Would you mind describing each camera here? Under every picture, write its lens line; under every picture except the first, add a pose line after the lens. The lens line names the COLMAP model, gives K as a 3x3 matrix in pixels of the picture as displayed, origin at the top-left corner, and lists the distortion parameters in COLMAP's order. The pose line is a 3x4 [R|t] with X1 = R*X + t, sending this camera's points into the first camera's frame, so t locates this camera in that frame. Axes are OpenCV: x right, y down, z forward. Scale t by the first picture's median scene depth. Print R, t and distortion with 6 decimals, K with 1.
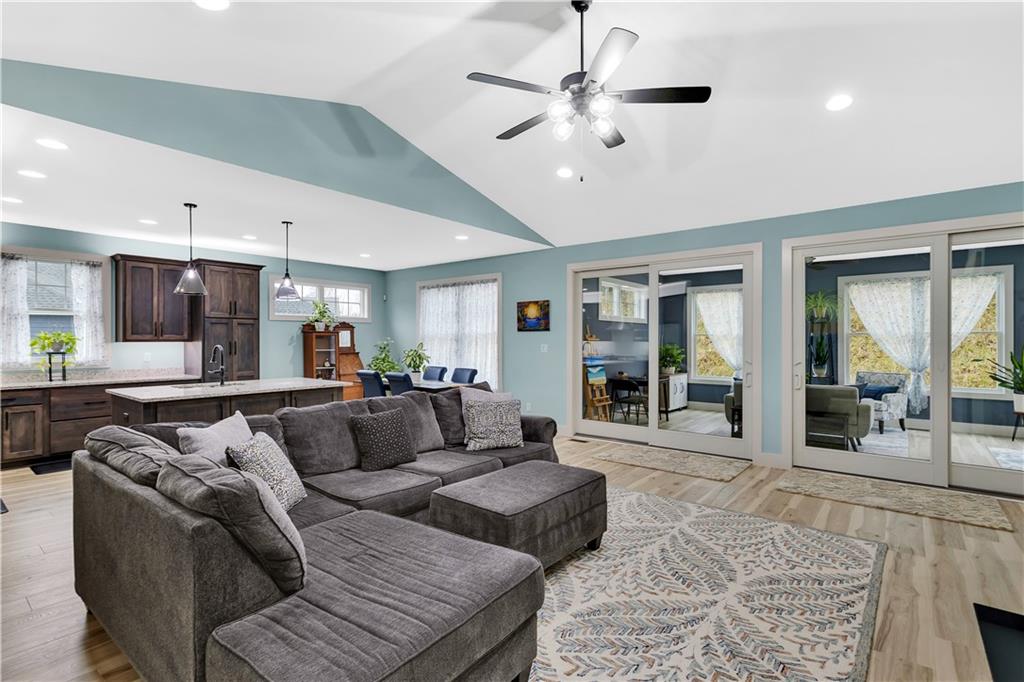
lens RADIAL K [[489.3, 0, 512.0], [0, 489.3, 341.0], [0, 0, 1]] dist [0.015788, -0.000433]
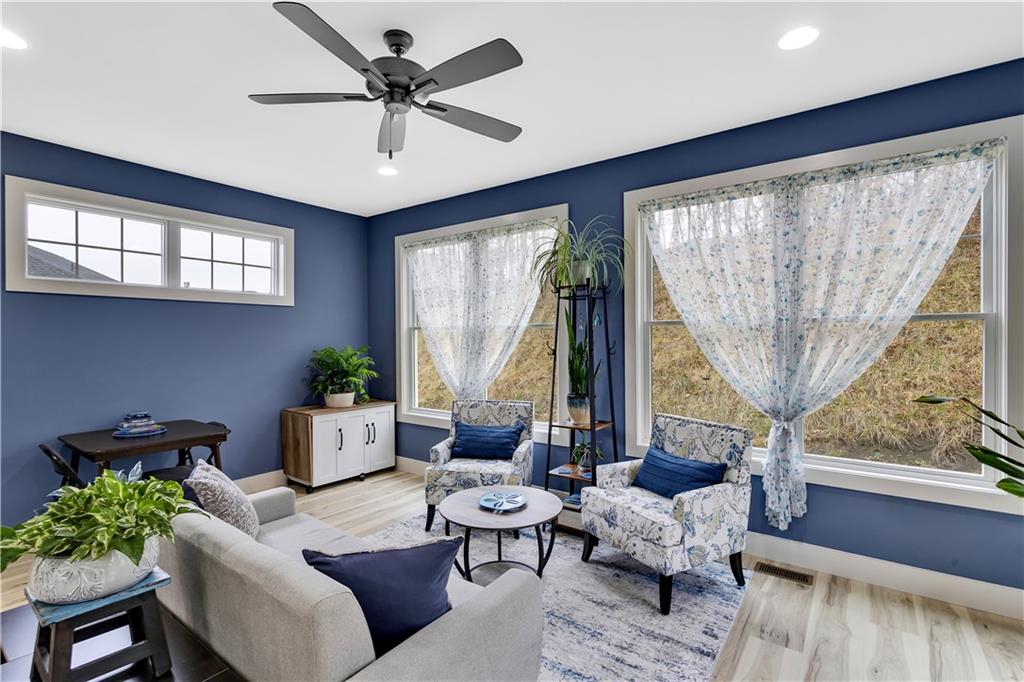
lens RADIAL K [[473.5, 0, 512.0], [0, 473.5, 341.0], [0, 0, 1]] dist [0.001768, 0.000503]
pose [[0.999348, -0.004316, 0.035837, 0.577197], [0.004001, 0.999953, 0.008858, -0.003703], [-0.035873, -0.008708, 0.999318, 0.618499]]
